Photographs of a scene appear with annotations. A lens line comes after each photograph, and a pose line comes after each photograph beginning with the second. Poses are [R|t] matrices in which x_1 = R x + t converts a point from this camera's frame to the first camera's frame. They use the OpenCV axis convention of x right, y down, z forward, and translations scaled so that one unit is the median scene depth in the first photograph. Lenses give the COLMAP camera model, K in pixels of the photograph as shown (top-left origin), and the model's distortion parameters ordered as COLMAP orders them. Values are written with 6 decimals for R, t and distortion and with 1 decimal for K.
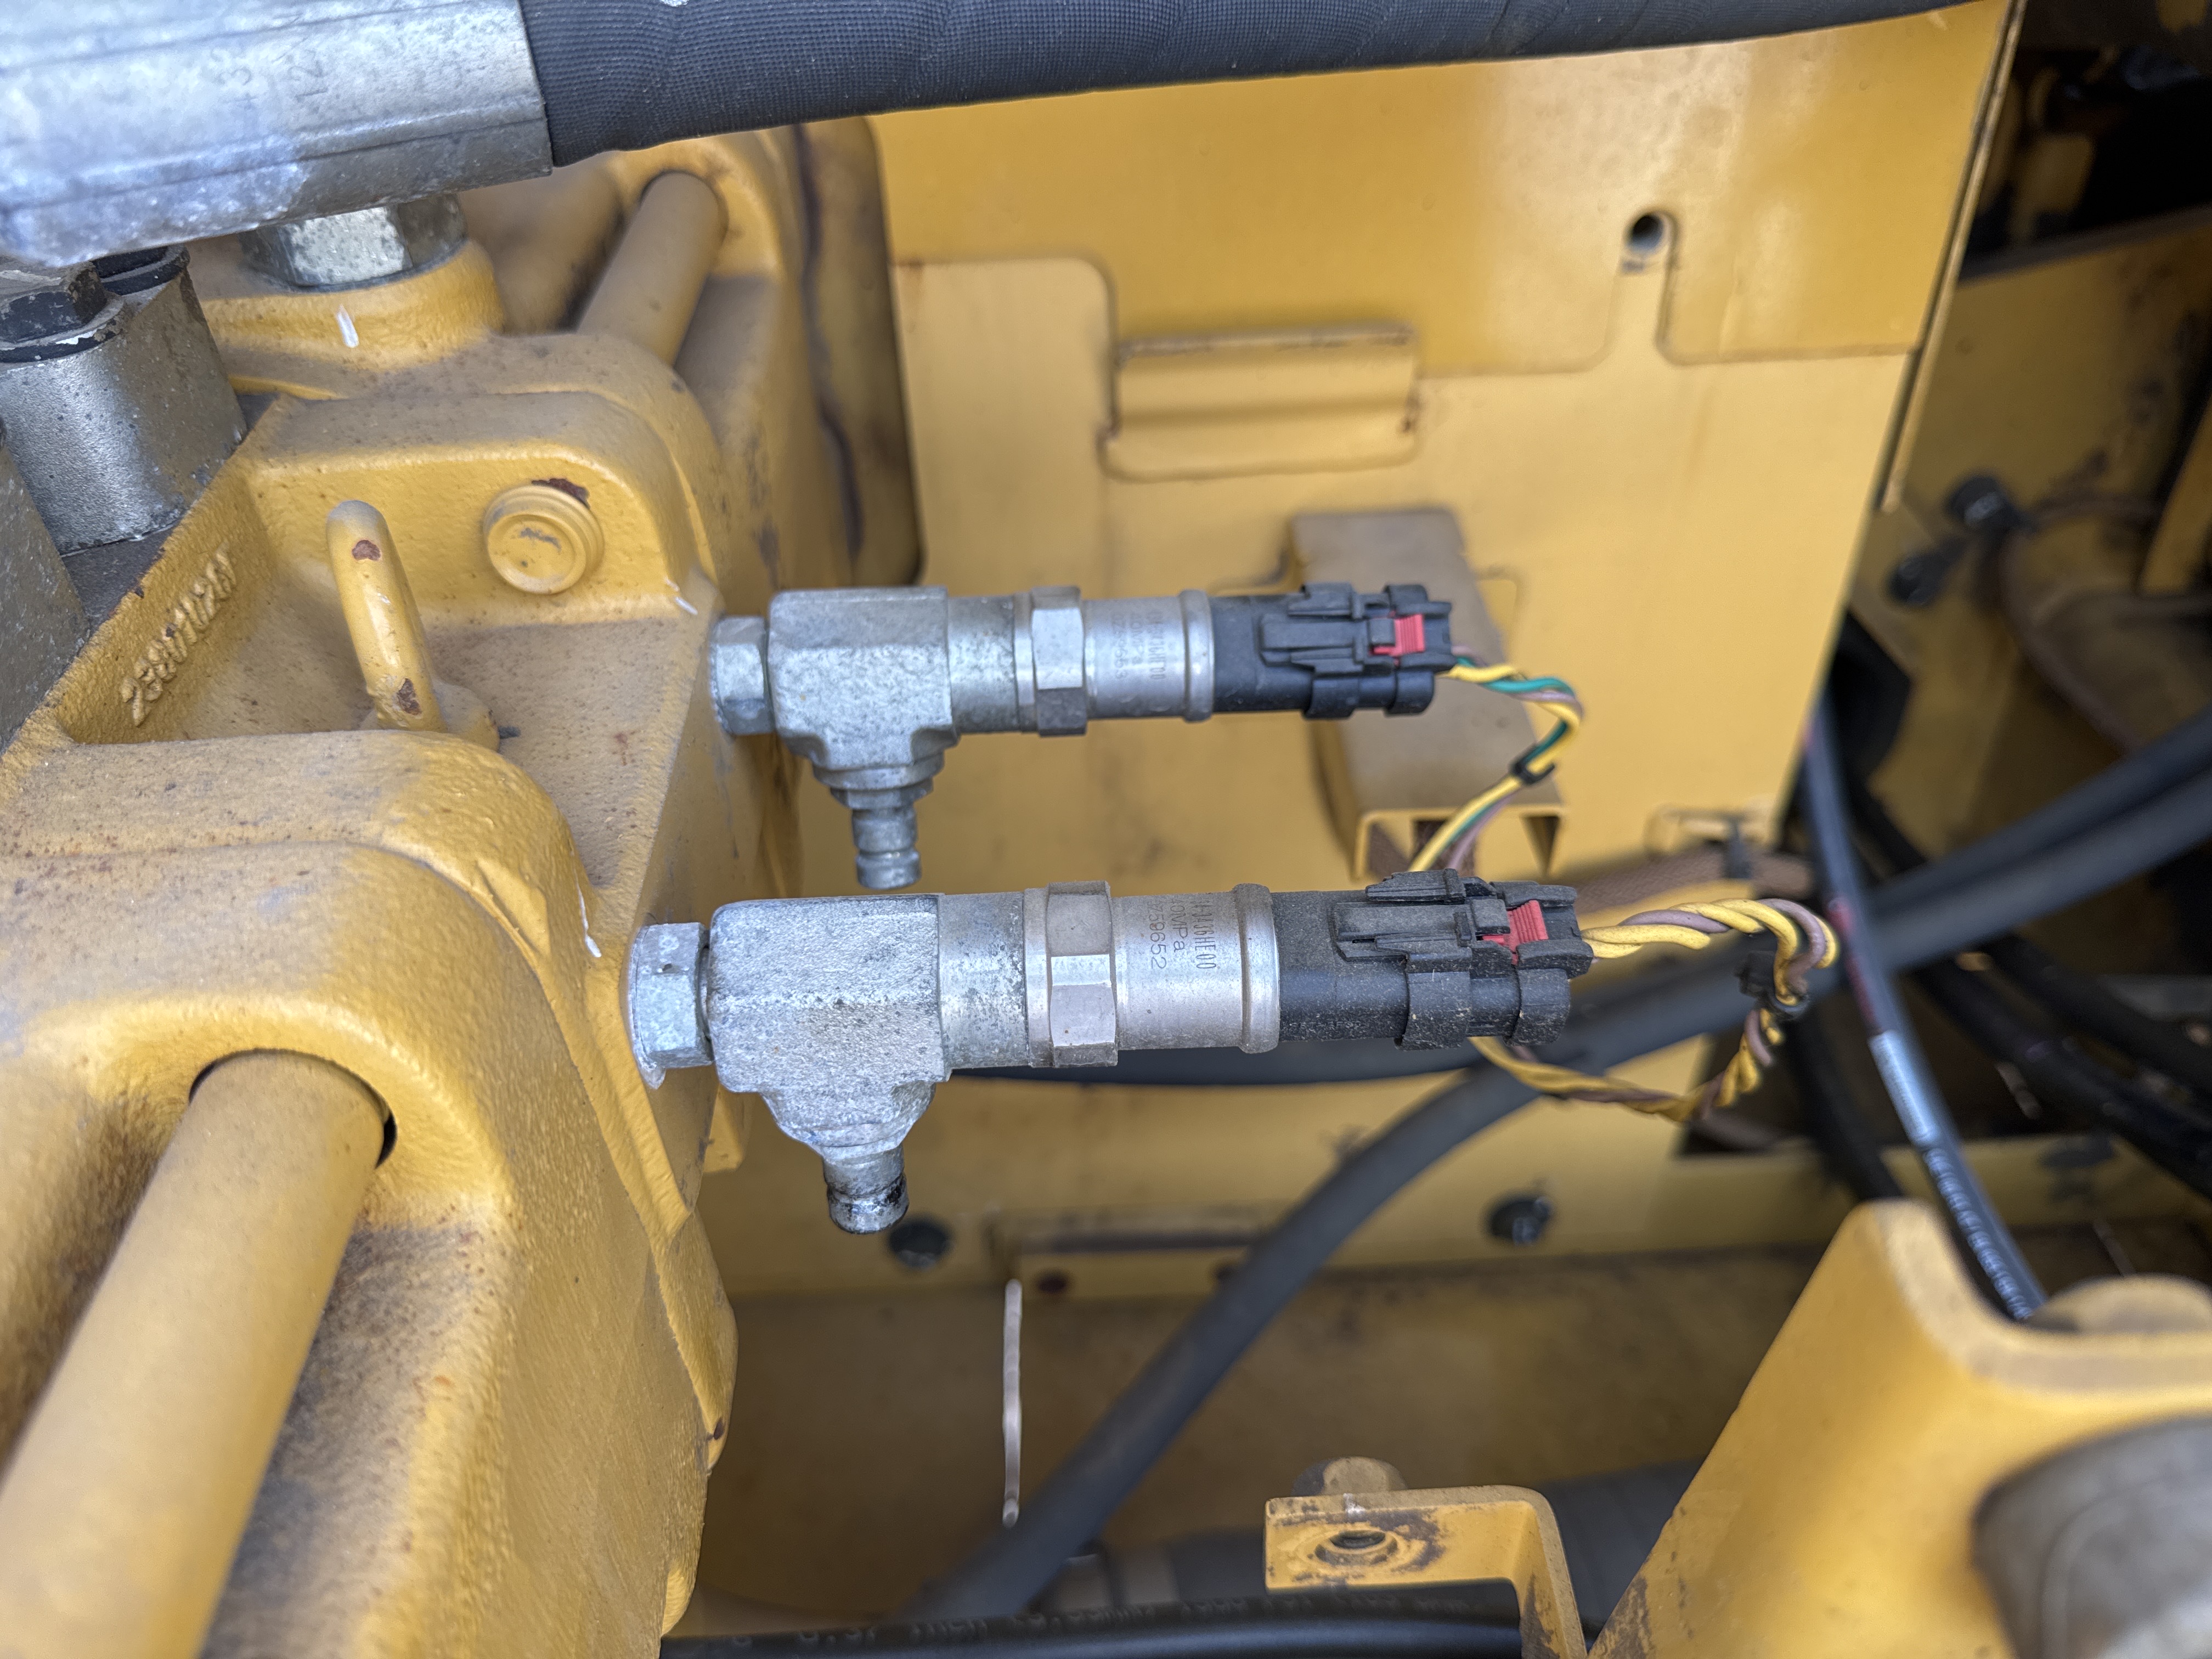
lens RADIAL K [[1610.6, 0, 1106.0], [0, 1610.6, 829.5], [0, 0, 1]] dist [-0.094026, 0.053846]
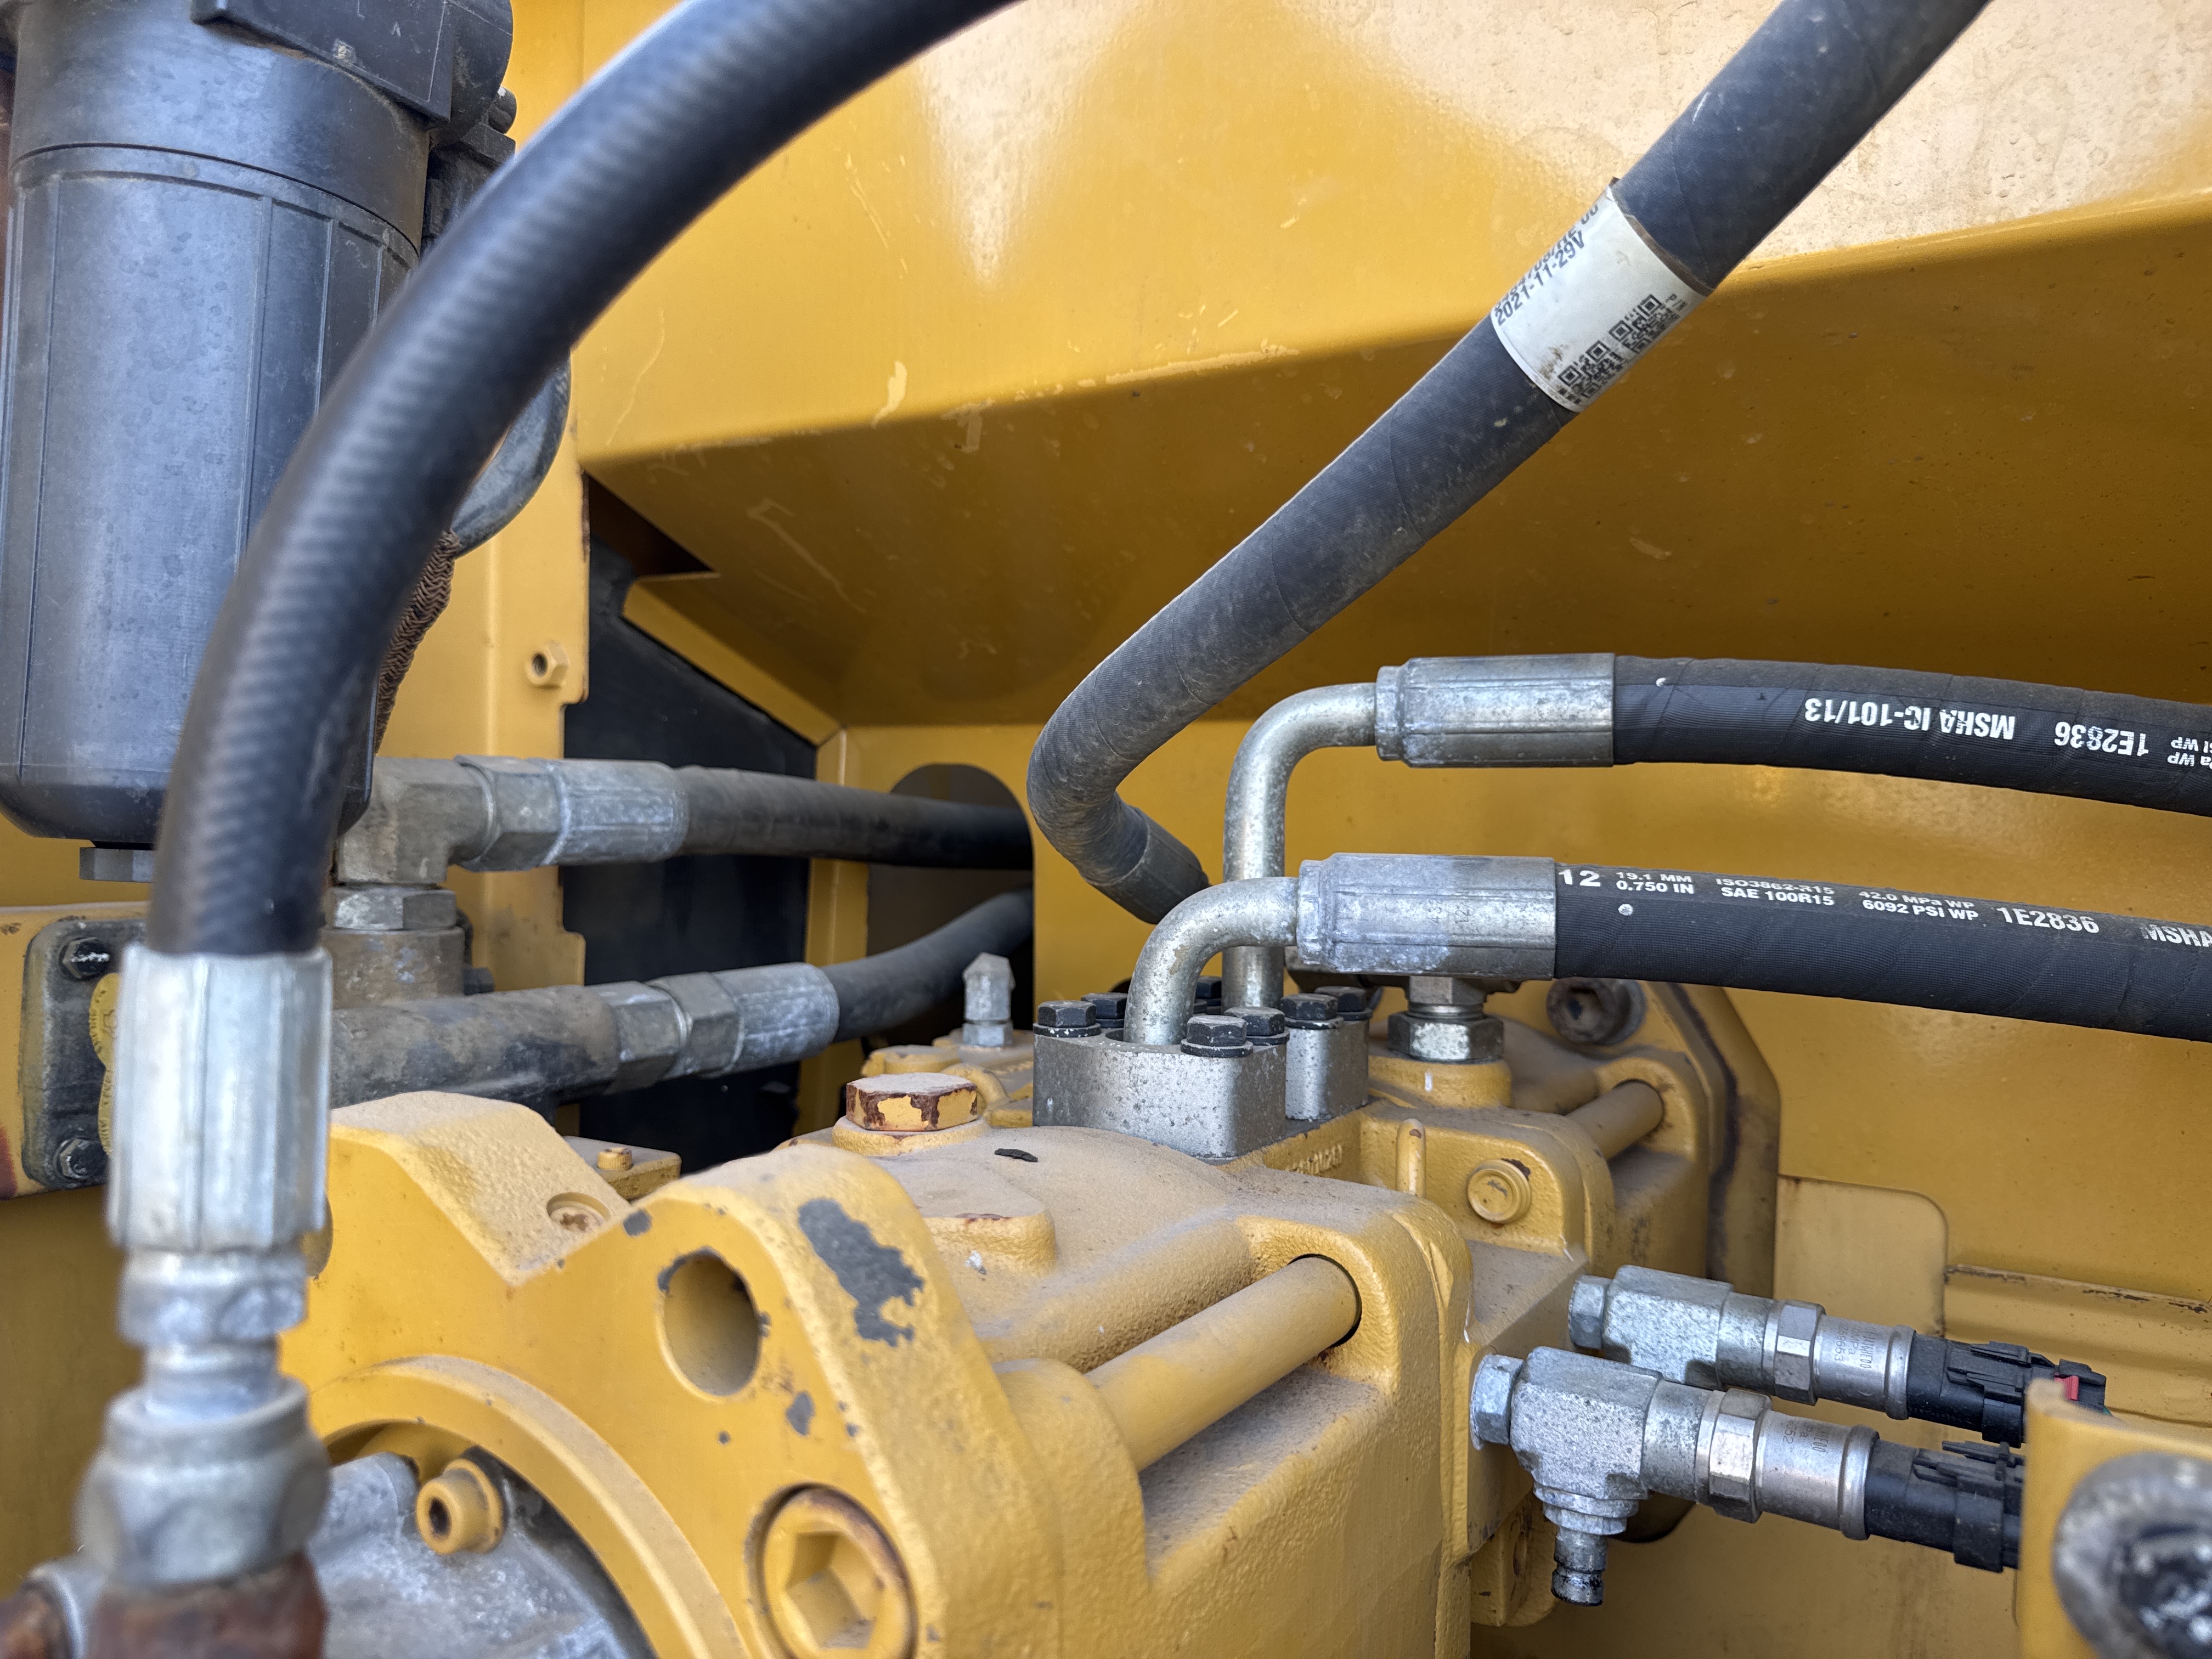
lens RADIAL K [[1610.6, 0, 1106.0], [0, 1610.6, 829.5], [0, 0, 1]] dist [-0.094026, 0.053846]
pose [[0.808667, 0.047175, -0.586372, 0.321772], [-0.399499, 0.775710, -0.488543, 0.556655], [0.431807, 0.629324, 0.646137, -0.608225]]
